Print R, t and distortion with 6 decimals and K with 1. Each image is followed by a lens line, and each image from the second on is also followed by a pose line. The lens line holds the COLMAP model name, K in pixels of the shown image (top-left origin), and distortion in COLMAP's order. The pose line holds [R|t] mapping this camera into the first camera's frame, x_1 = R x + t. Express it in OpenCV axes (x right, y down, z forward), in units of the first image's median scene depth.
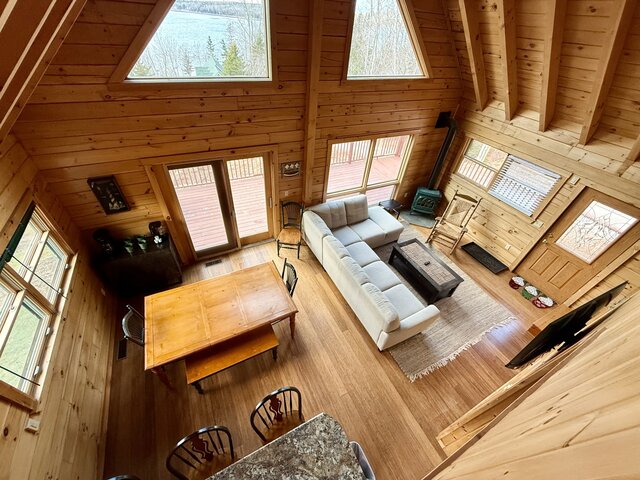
lens RADIAL K [[255.0, 0, 319.8], [0, 255.0, 239.3], [0, 0, 1]] dist [0.001037, -0.000082]
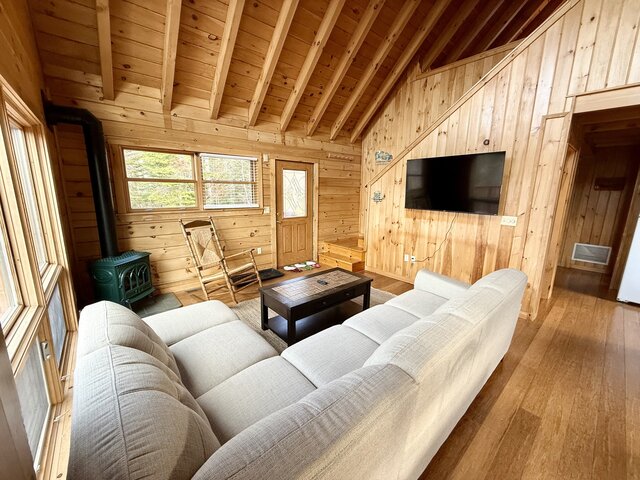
lens RADIAL K [[255.0, 0, 318.9], [0, 255.0, 238.5], [0, 0, 1]] dist [0.001037, -0.000082]
pose [[-0.234684, -0.260228, 0.936592, -0.127138], [0.618212, 0.703589, 0.350396, -0.198614], [-0.750158, 0.661245, -0.004245, 0.911018]]
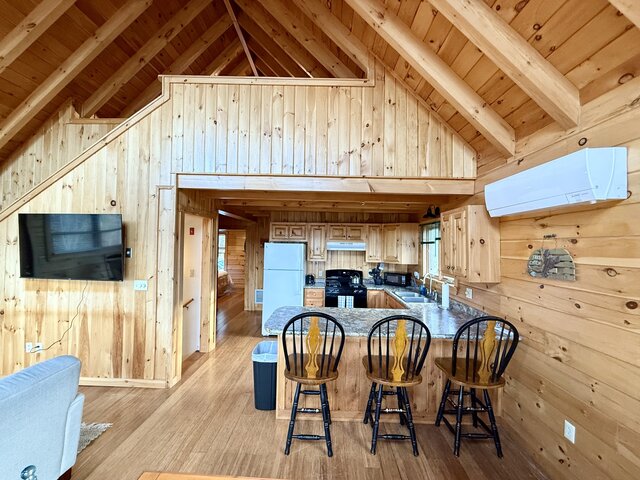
lens RADIAL K [[255.0, 0, 318.4], [0, 255.0, 239.3], [0, 0, 1]] dist [0.001037, -0.000082]
pose [[-0.873819, -0.077423, 0.480047, -0.285168], [0.257171, 0.764280, 0.591387, -0.042750], [-0.412677, 0.640220, -0.647932, 0.666157]]
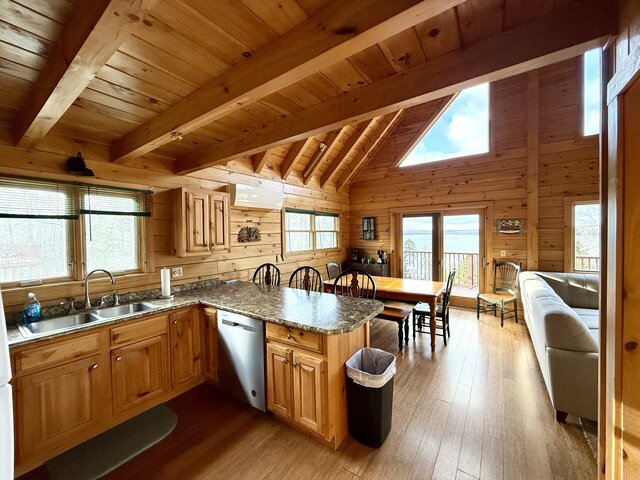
lens RADIAL K [[255.0, 0, 316.5], [0, 255.0, 237.7], [0, 0, 1]] dist [0.001037, -0.000082]
pose [[0.458940, -0.064798, -0.886101, 0.403278], [-0.546944, 0.765352, -0.339248, 0.486444], [0.700162, 0.640342, 0.315810, 0.177501]]
